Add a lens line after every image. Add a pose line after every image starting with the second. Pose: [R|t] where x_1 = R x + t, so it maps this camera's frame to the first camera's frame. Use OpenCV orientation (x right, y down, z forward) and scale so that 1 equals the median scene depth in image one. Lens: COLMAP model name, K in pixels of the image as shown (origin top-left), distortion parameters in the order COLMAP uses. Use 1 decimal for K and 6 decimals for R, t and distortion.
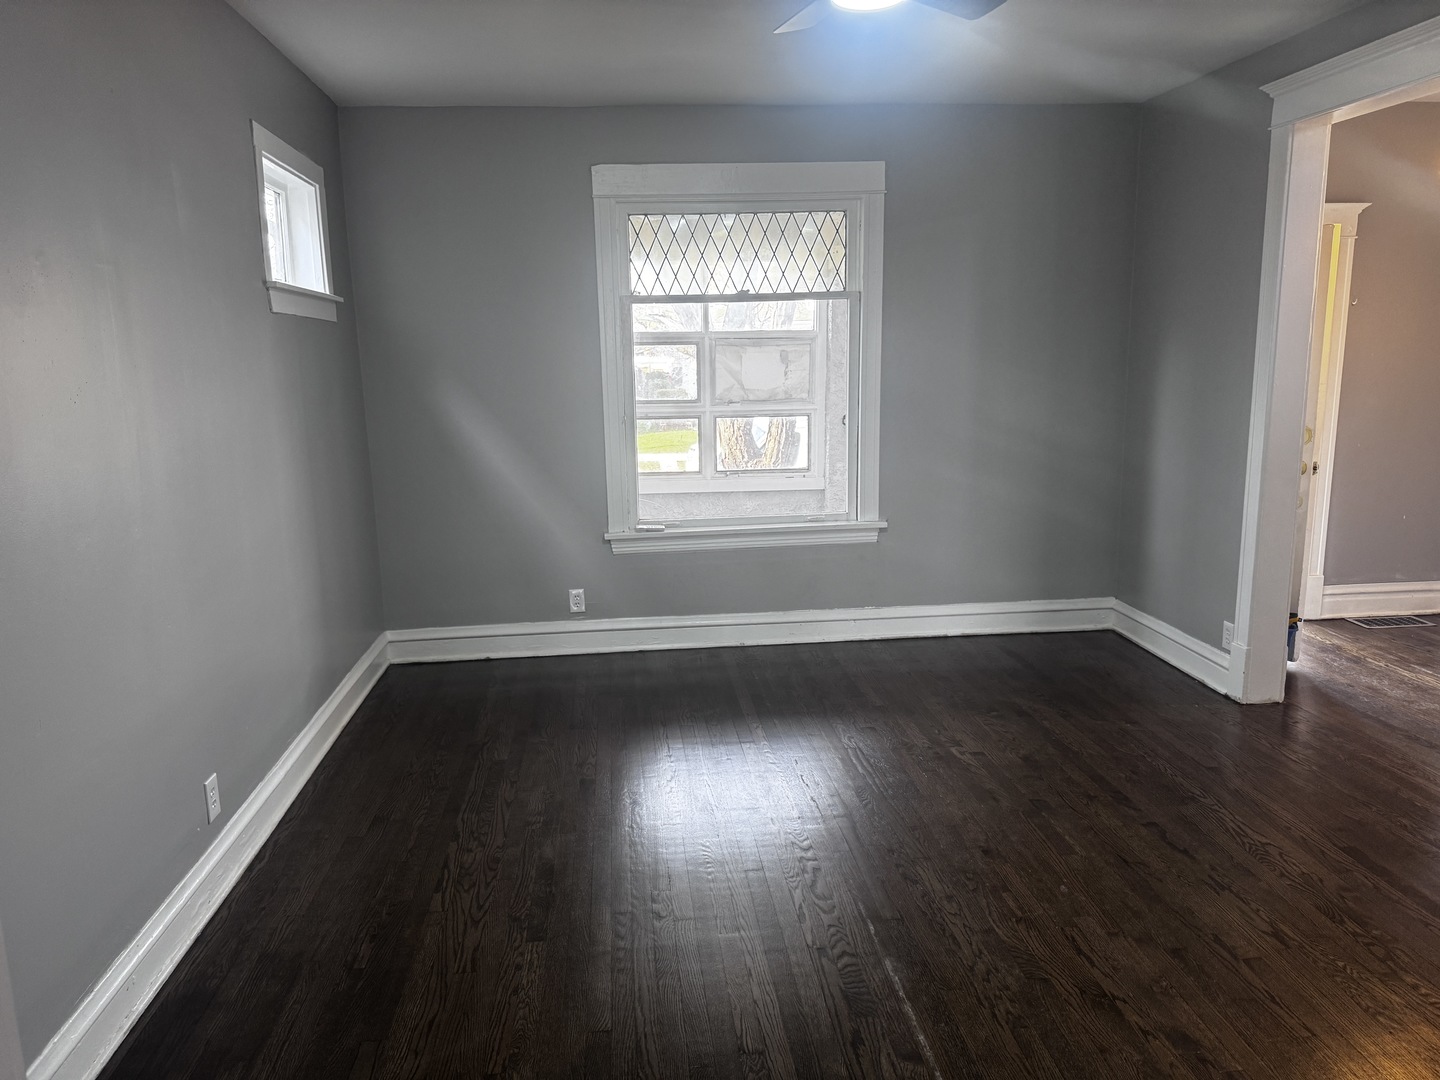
lens RADIAL K [[1009.9, 0, 720.0], [0, 1009.9, 540.0], [0, 0, 1]] dist [0.006711, 0.001606]
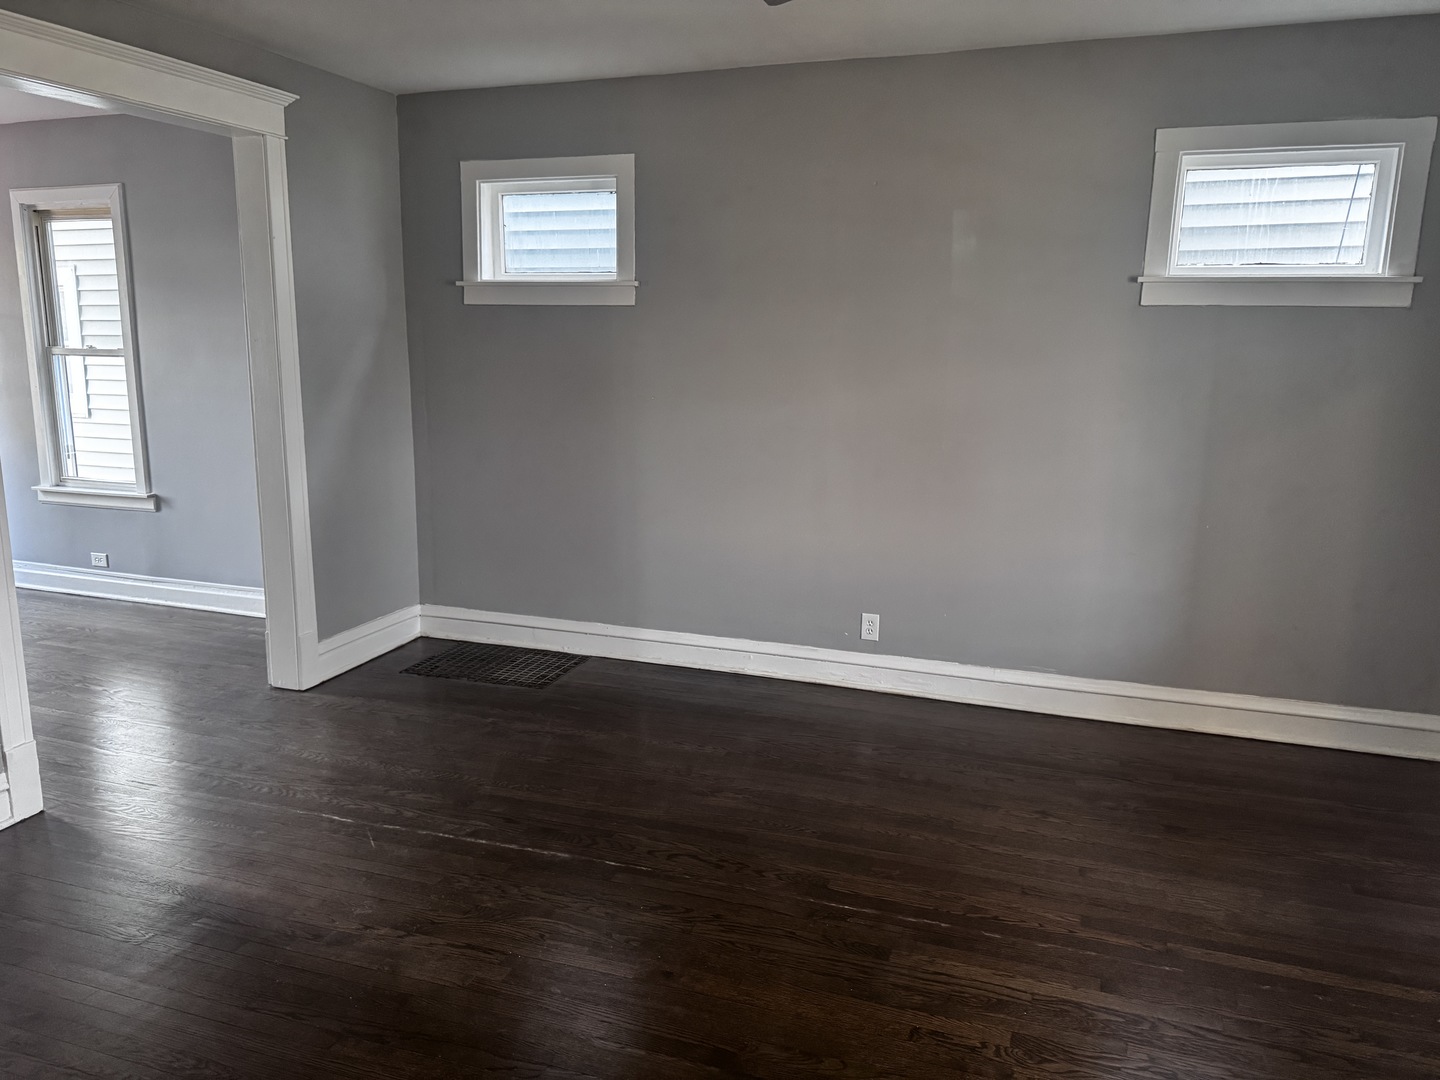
lens RADIAL K [[1009.9, 0, 720.0], [0, 1009.9, 540.0], [0, 0, 1]] dist [0.006711, 0.001606]
pose [[-0.414557, 0.183202, -0.891392, 1.144439], [-0.175718, 0.944978, 0.275936, -0.313927], [0.892897, 0.271025, -0.359555, 1.571274]]
